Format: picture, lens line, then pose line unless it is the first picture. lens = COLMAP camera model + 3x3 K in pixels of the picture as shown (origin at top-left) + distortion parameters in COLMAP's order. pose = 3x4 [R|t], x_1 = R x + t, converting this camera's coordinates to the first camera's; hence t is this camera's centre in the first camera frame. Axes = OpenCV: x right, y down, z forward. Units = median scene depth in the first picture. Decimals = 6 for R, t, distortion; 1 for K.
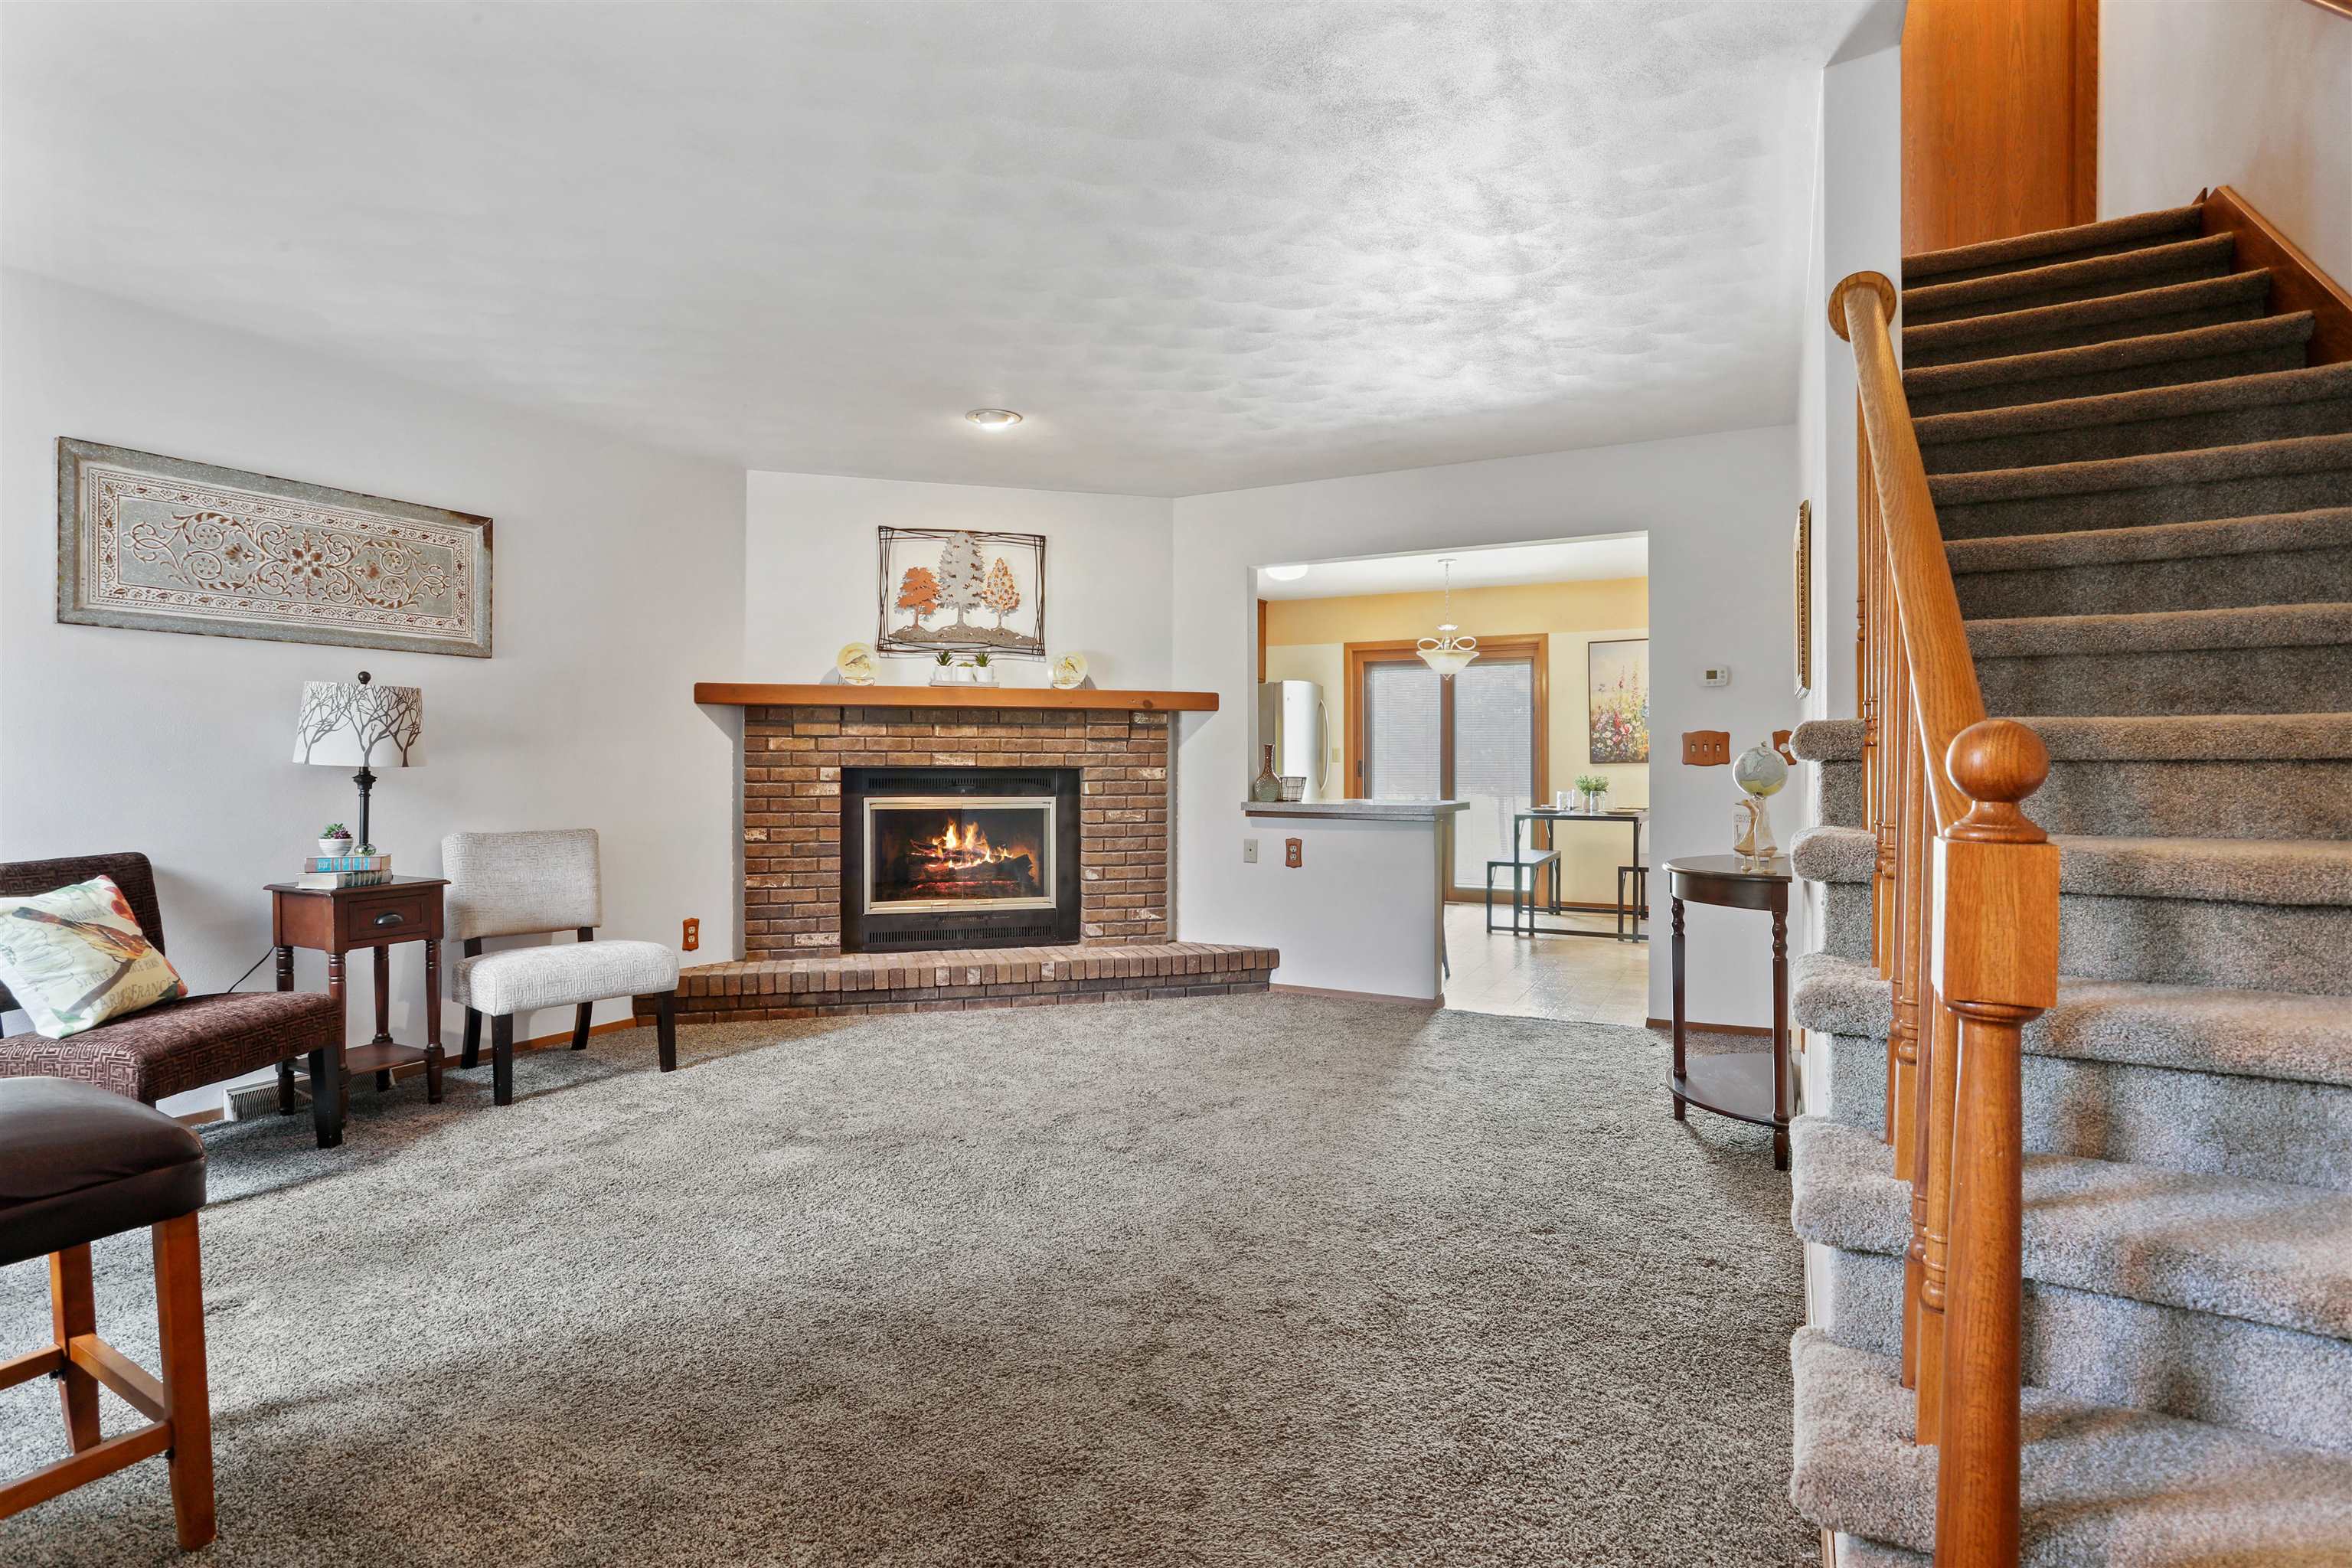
lens RADIAL K [[1174.7, 0, 1176.0], [0, 1174.7, 784.0], [0, 0, 1]] dist [-0.041125, 0.000199]
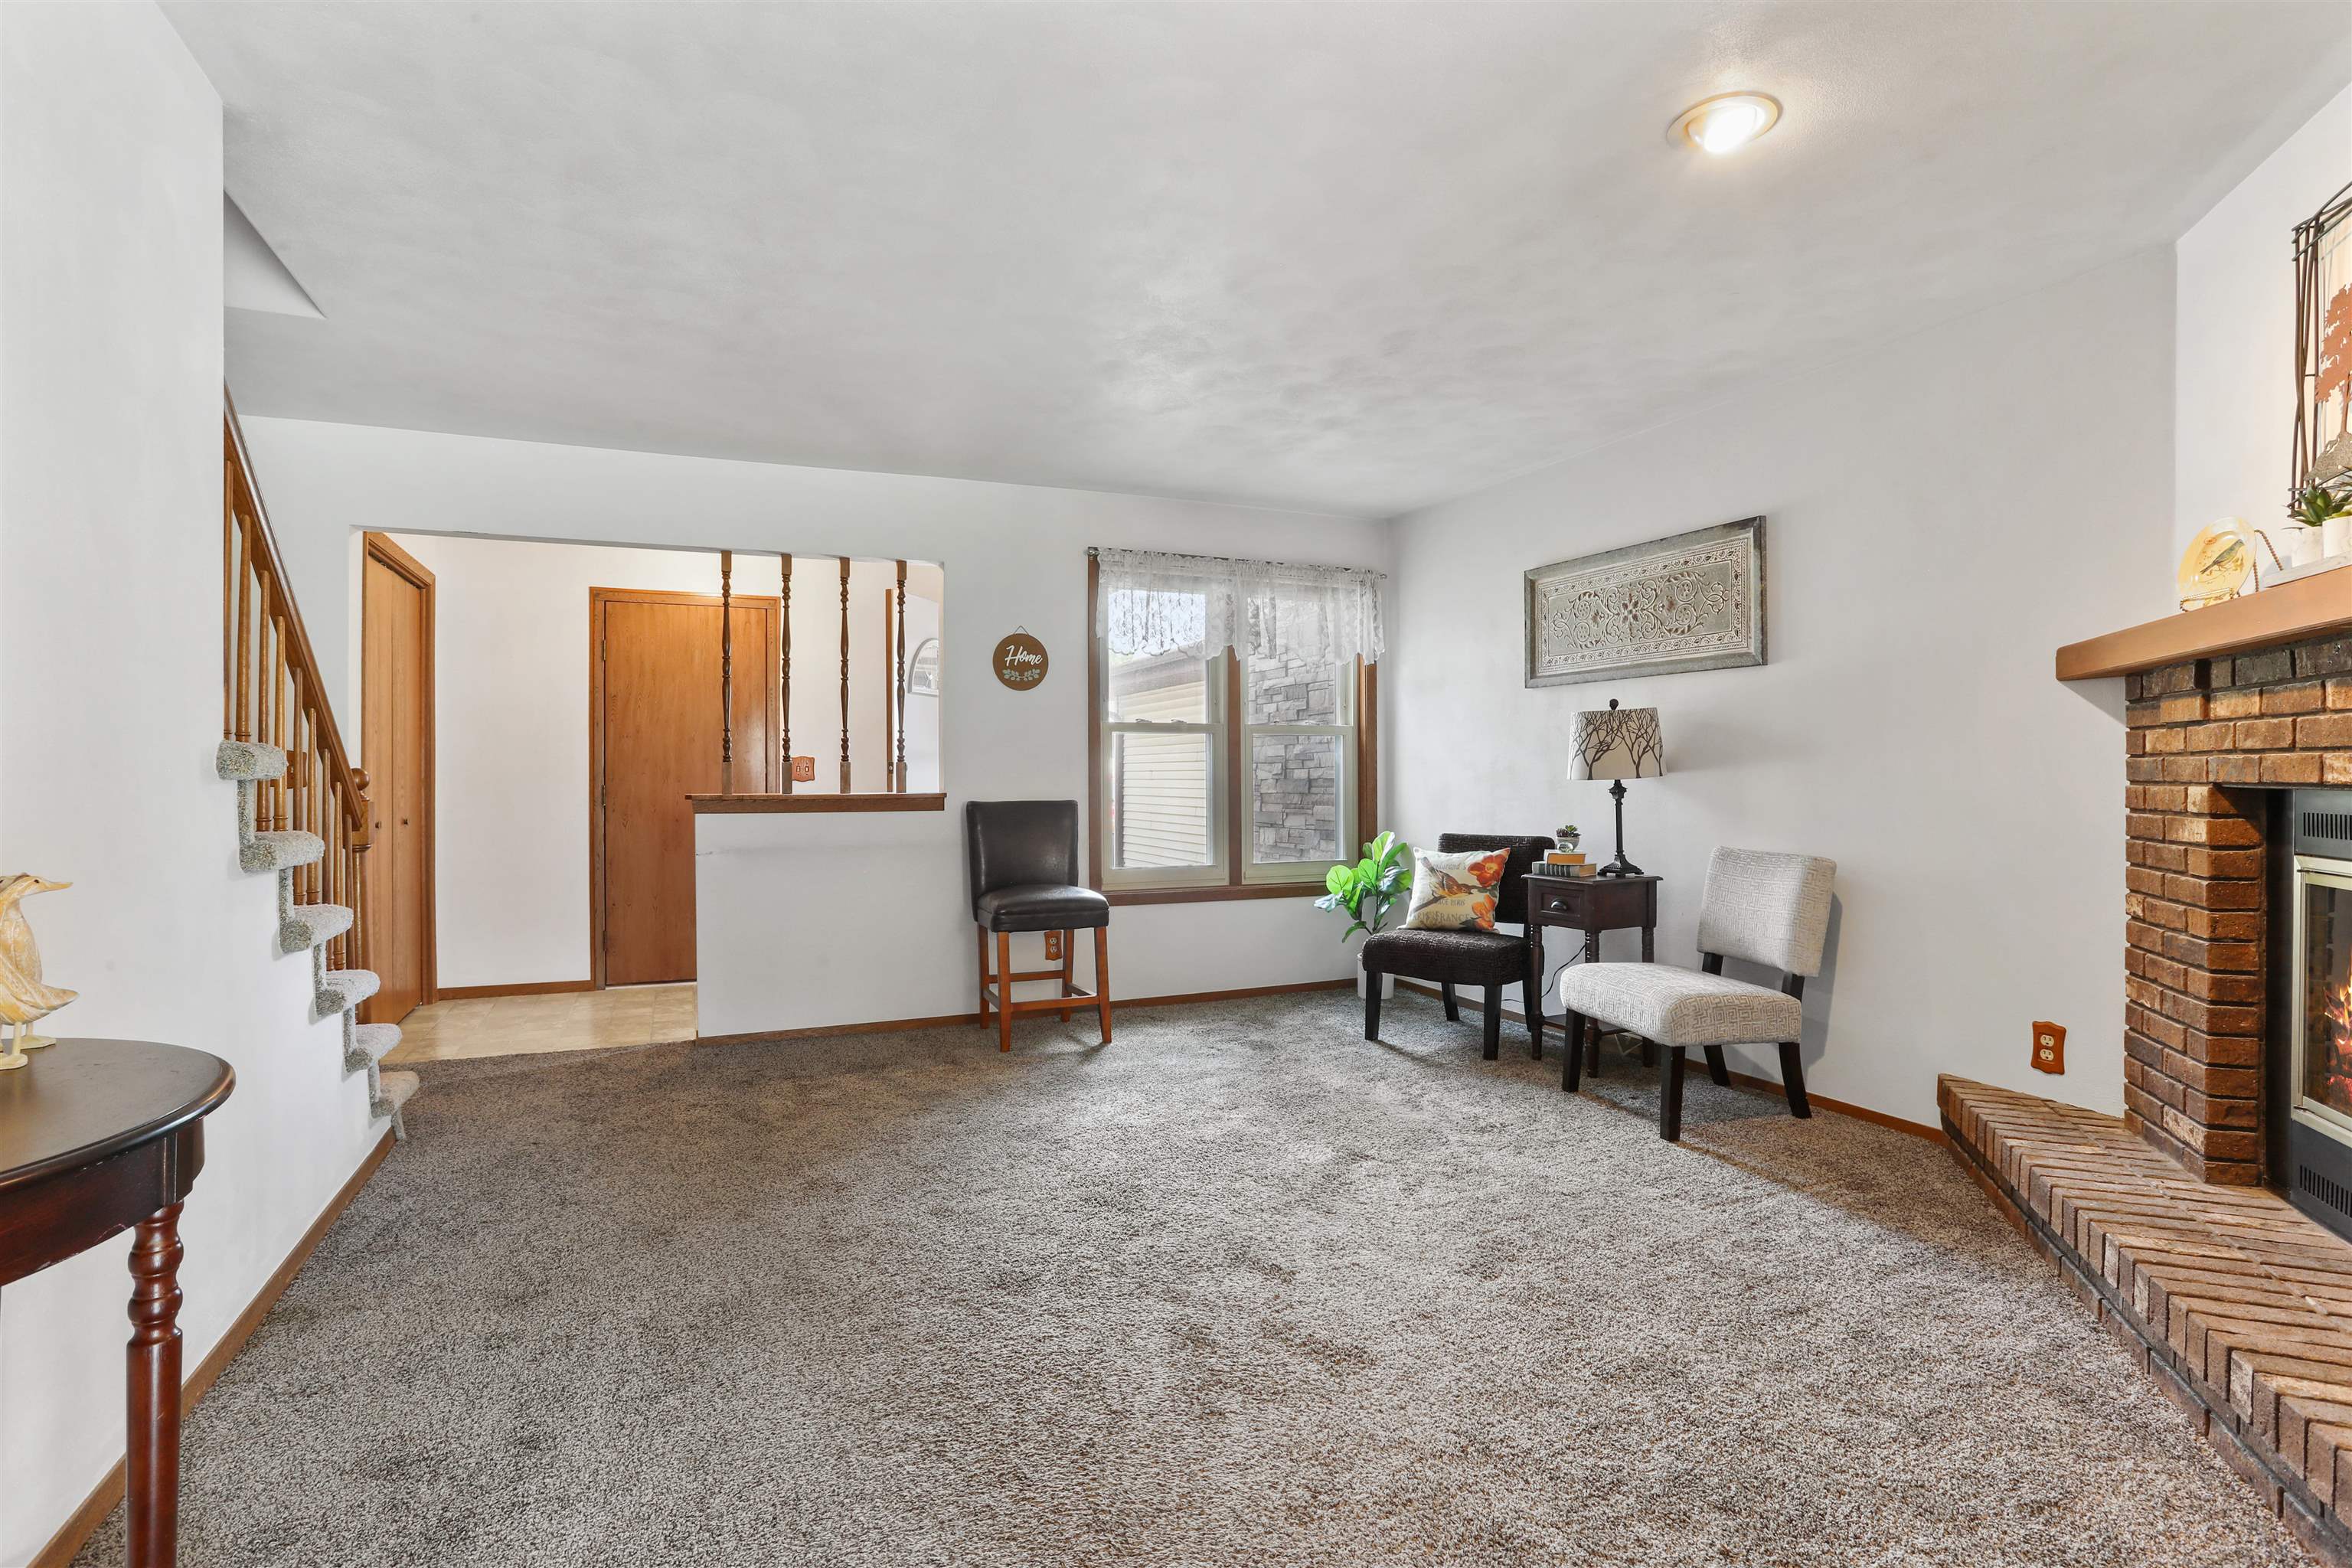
lens RADIAL K [[1174.7, 0, 1176.0], [0, 1174.7, 784.0], [0, 0, 1]] dist [-0.041125, 0.000199]
pose [[-0.634597, 0.005449, -0.772824, 0.443775], [-0.012819, 0.999763, 0.017575, -0.022978], [0.772737, 0.021060, -0.634377, 1.252126]]
